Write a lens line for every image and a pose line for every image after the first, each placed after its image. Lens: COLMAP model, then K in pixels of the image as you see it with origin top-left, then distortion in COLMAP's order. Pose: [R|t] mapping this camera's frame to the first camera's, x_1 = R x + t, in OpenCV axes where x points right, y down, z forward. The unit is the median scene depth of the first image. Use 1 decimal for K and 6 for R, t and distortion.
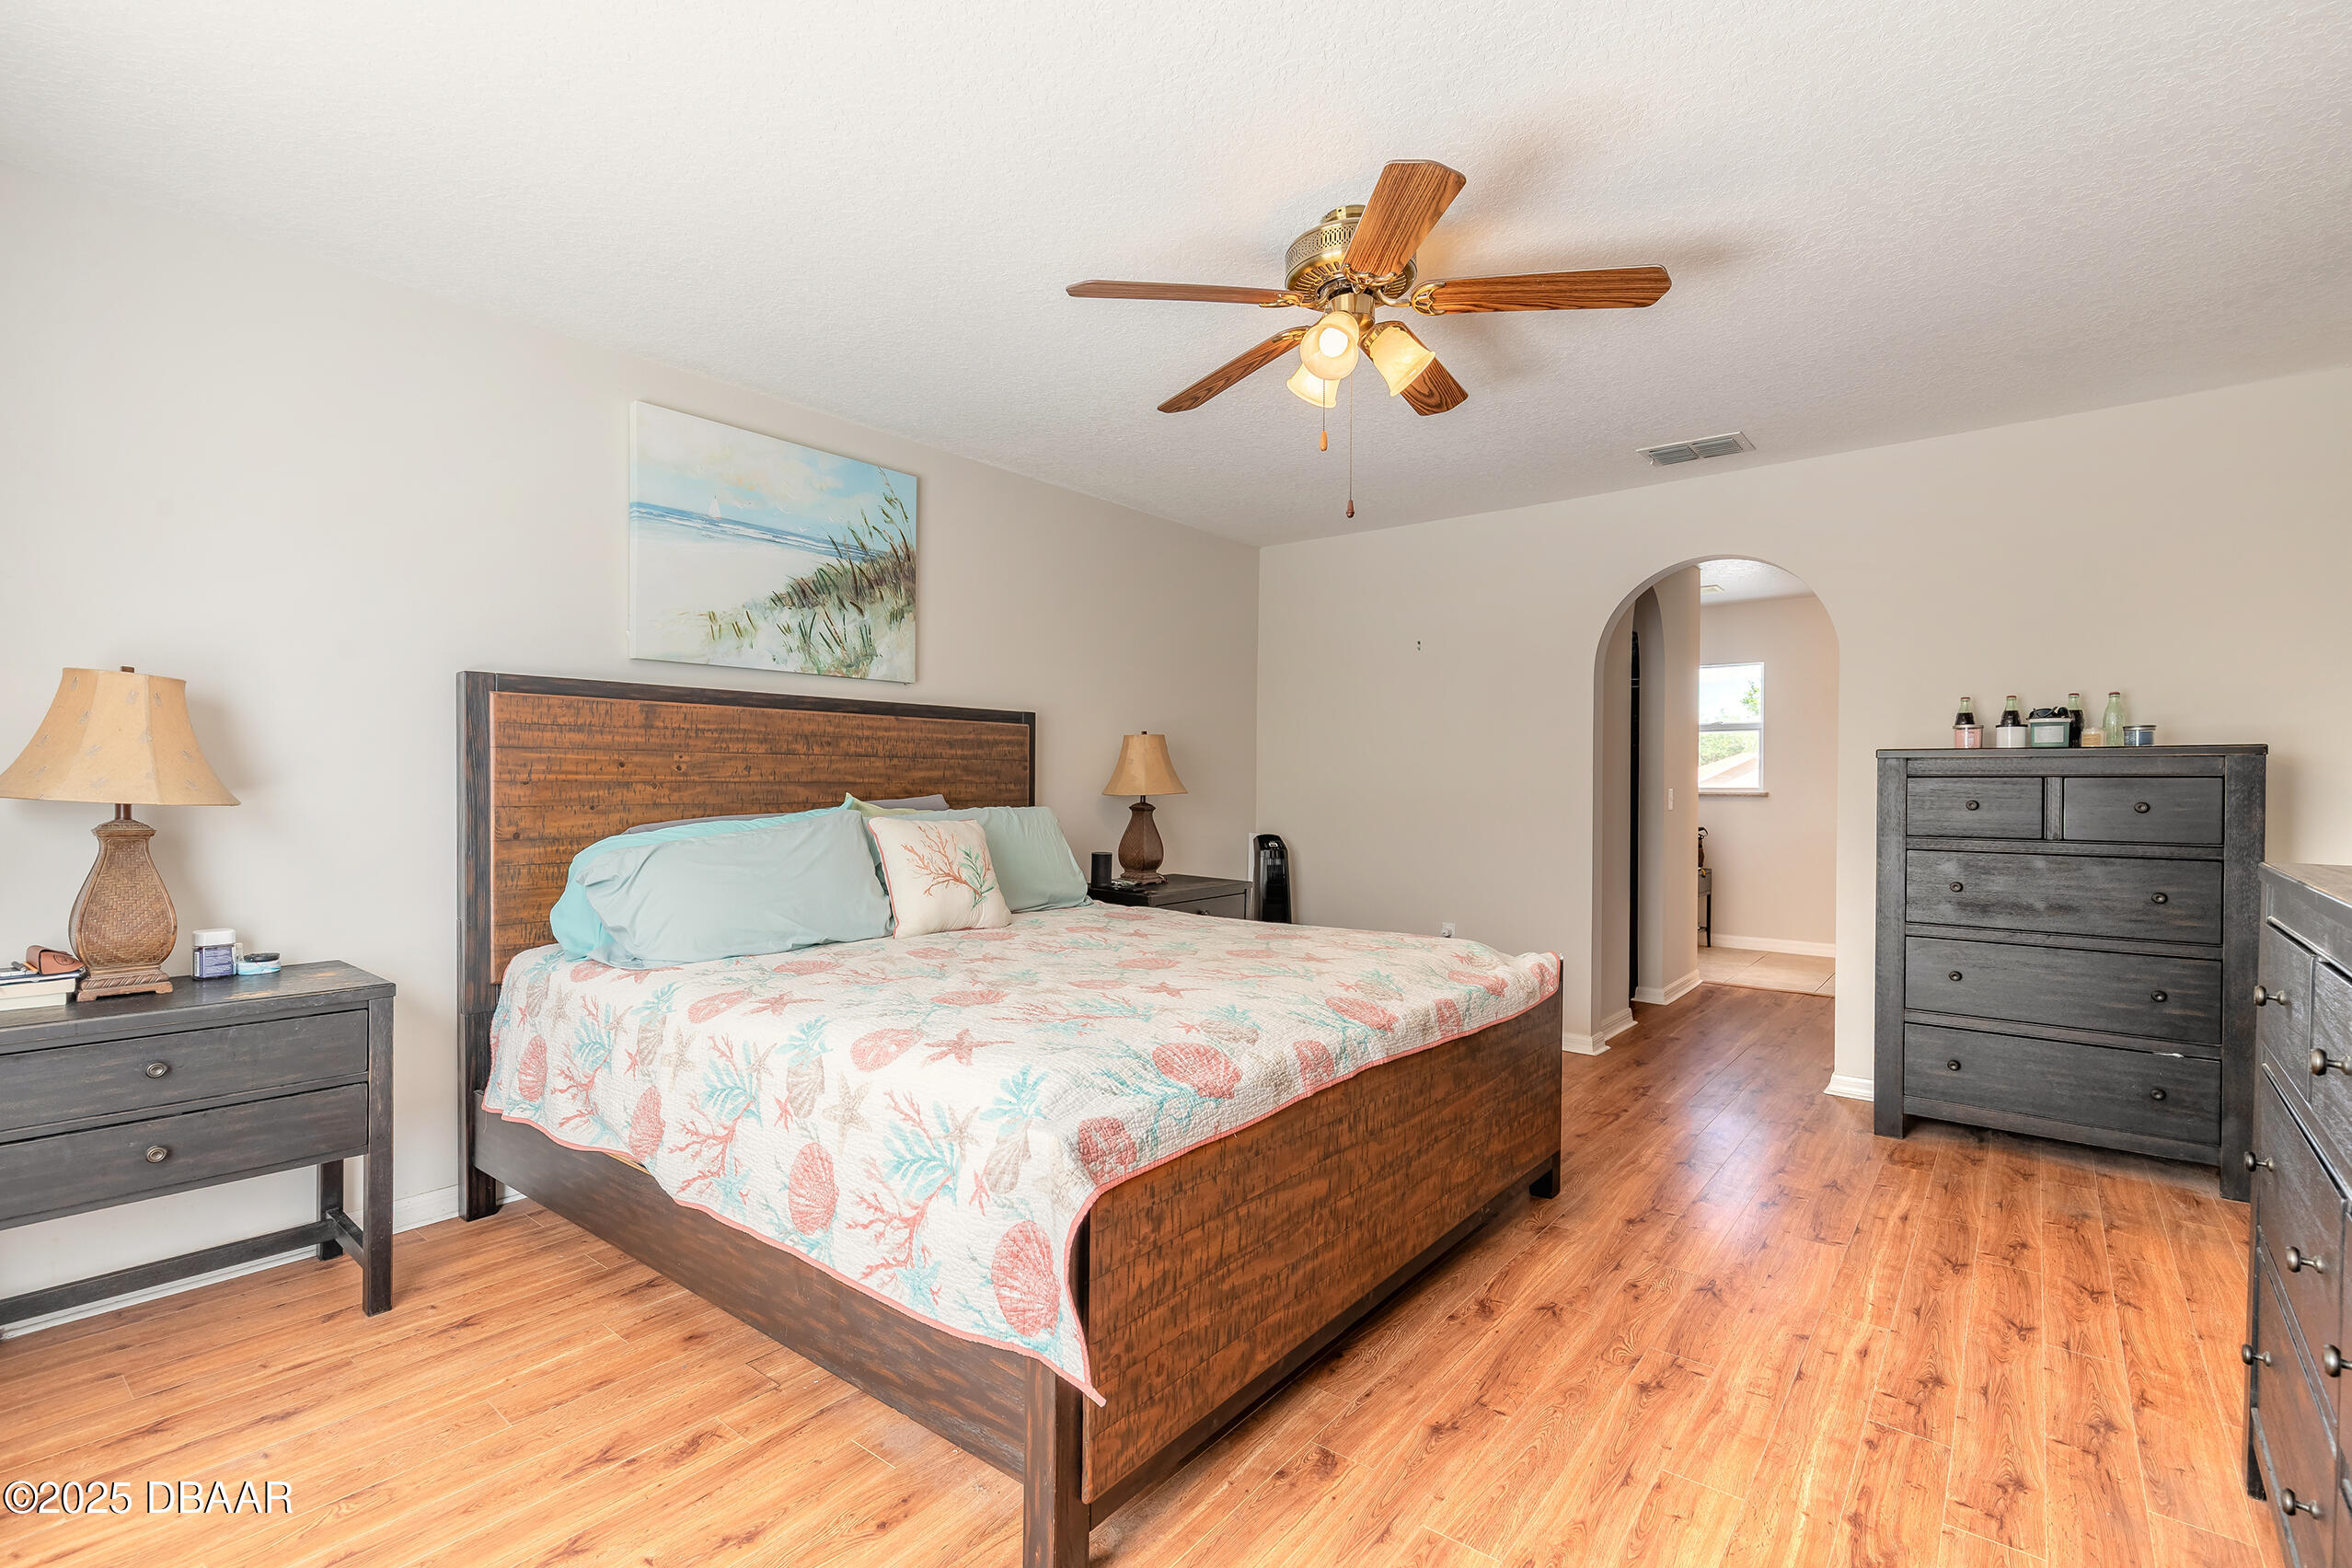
lens RADIAL K [[1069.3, 0, 1168.2], [0, 1069.3, 781.7], [0, 0, 1]] dist [0.007855, -0.000366]
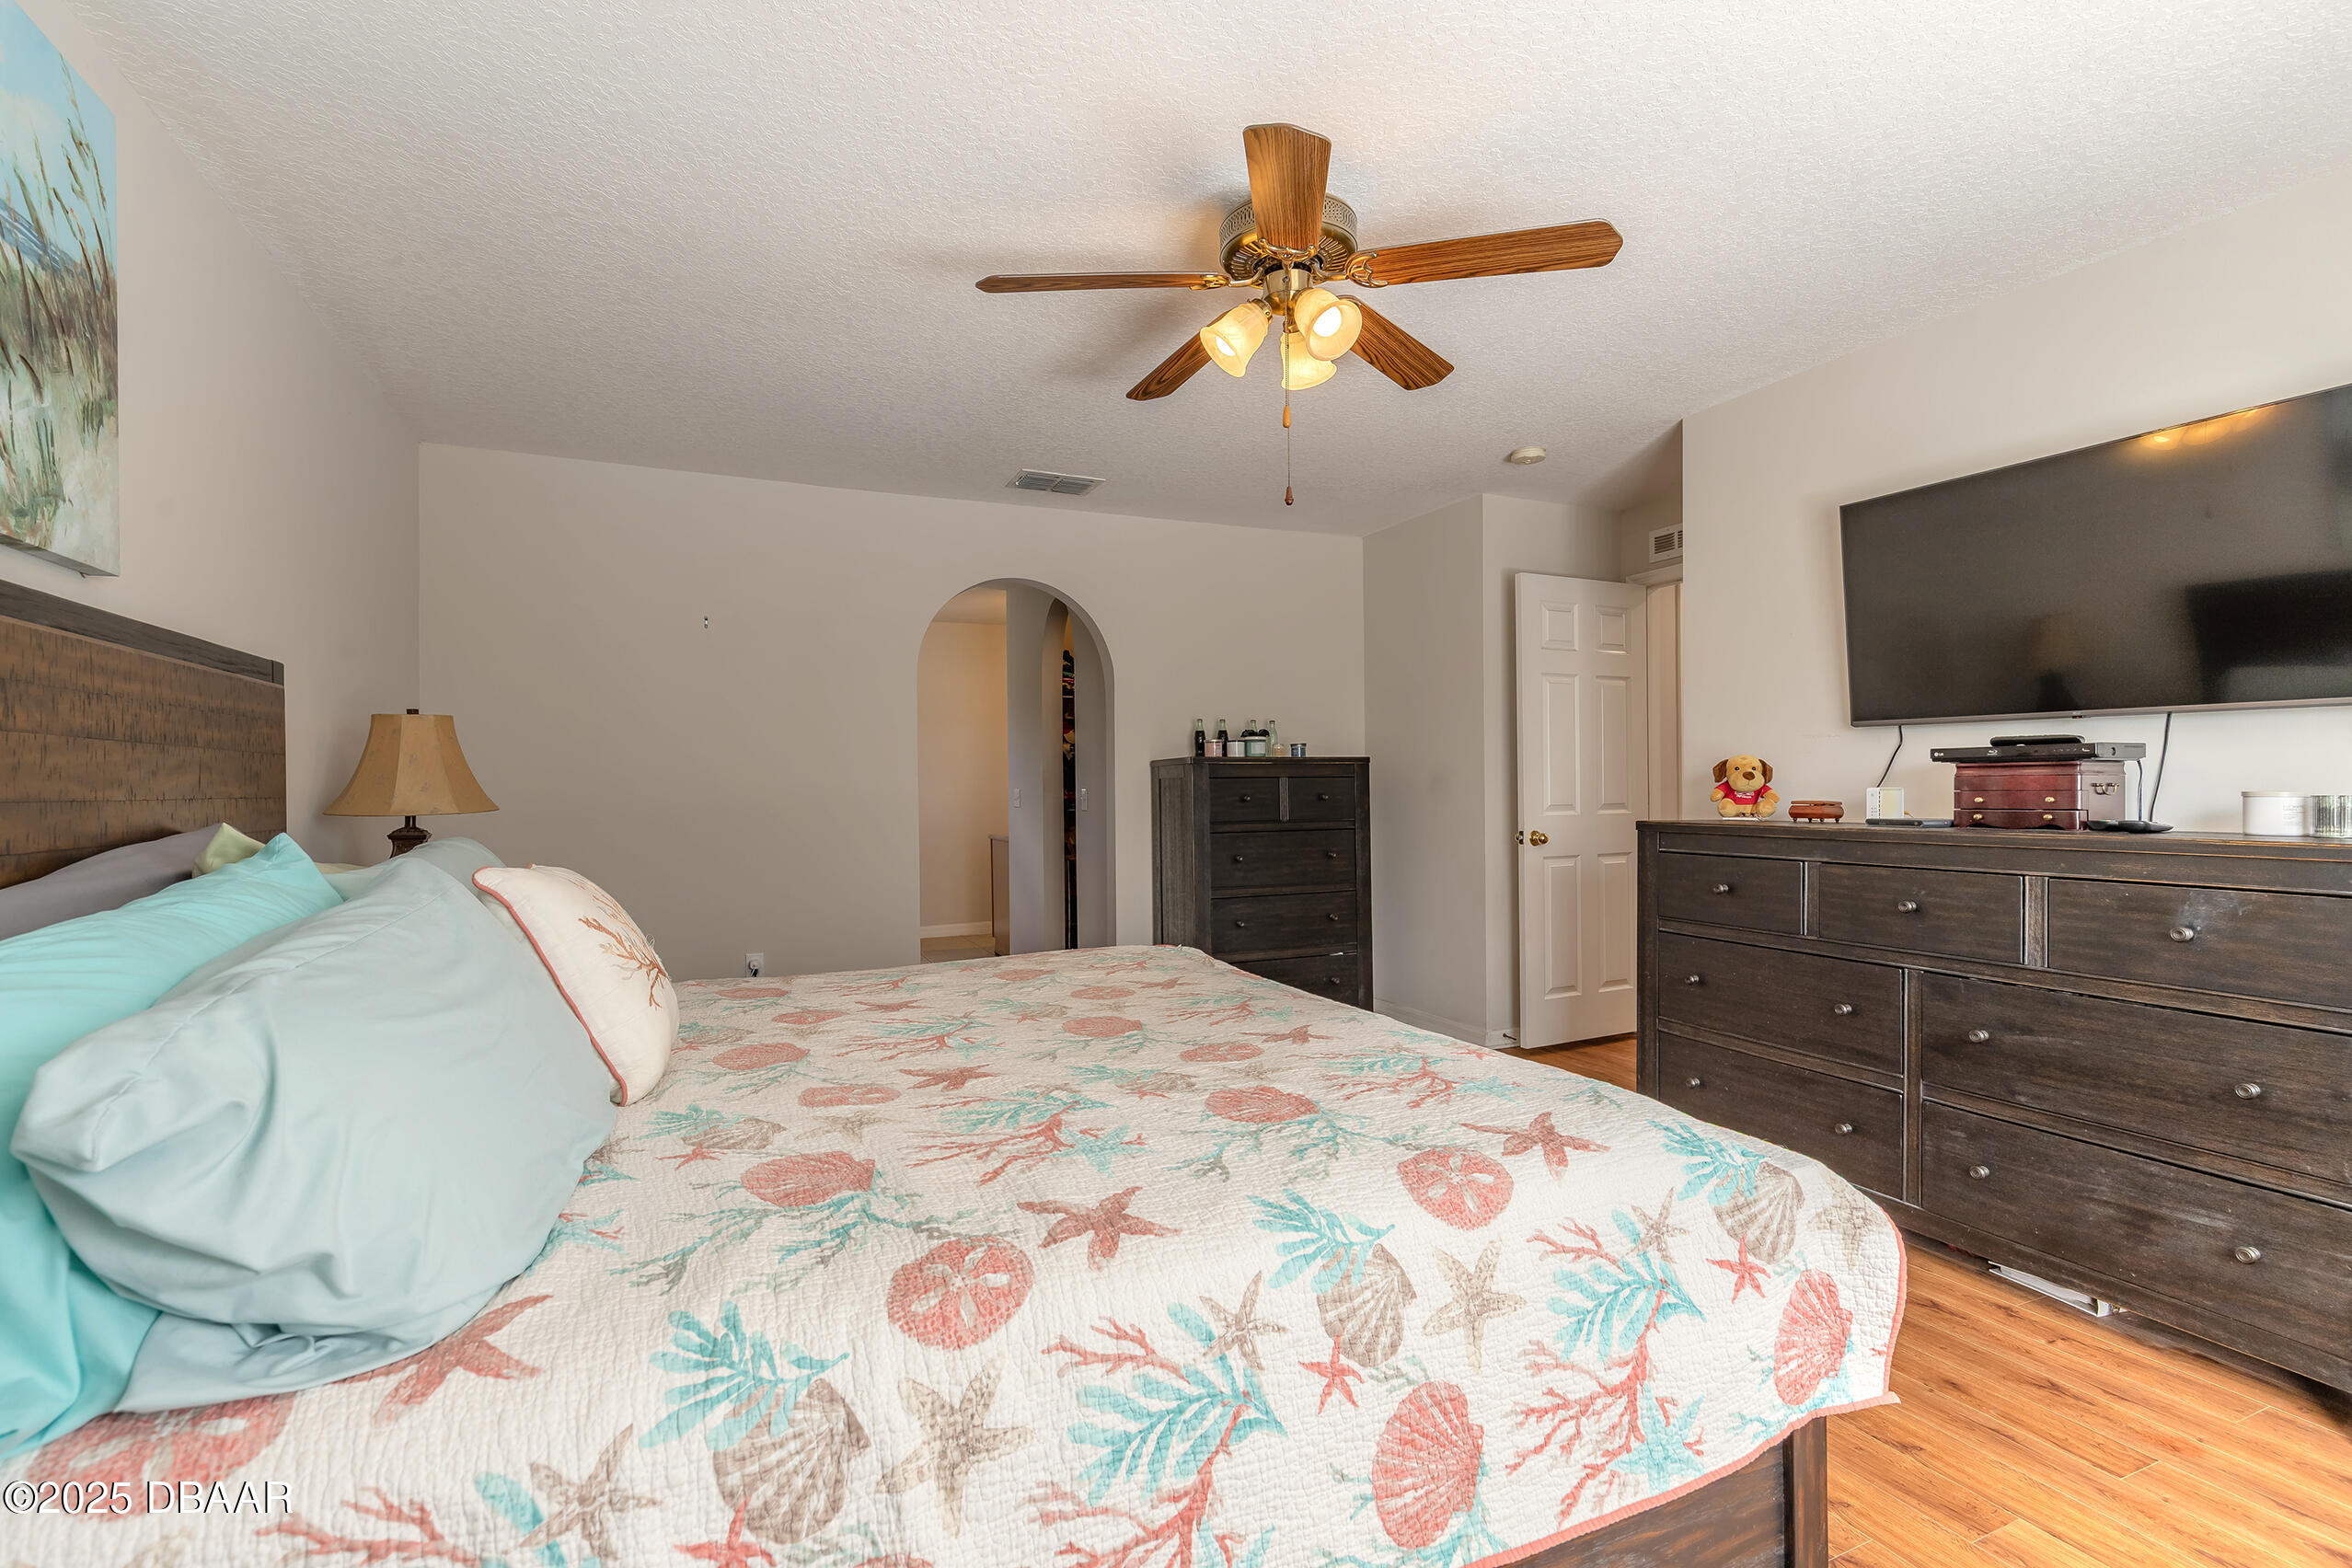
lens RADIAL K [[1069.3, 0, 1165.4], [0, 1069.3, 785.9], [0, 0, 1]] dist [0.007855, -0.000366]
pose [[0.447662, -0.009597, 0.894152, -0.778527], [0.012031, 0.999917, 0.004708, -0.003105], [-0.894122, 0.008650, 0.447740, 0.717743]]
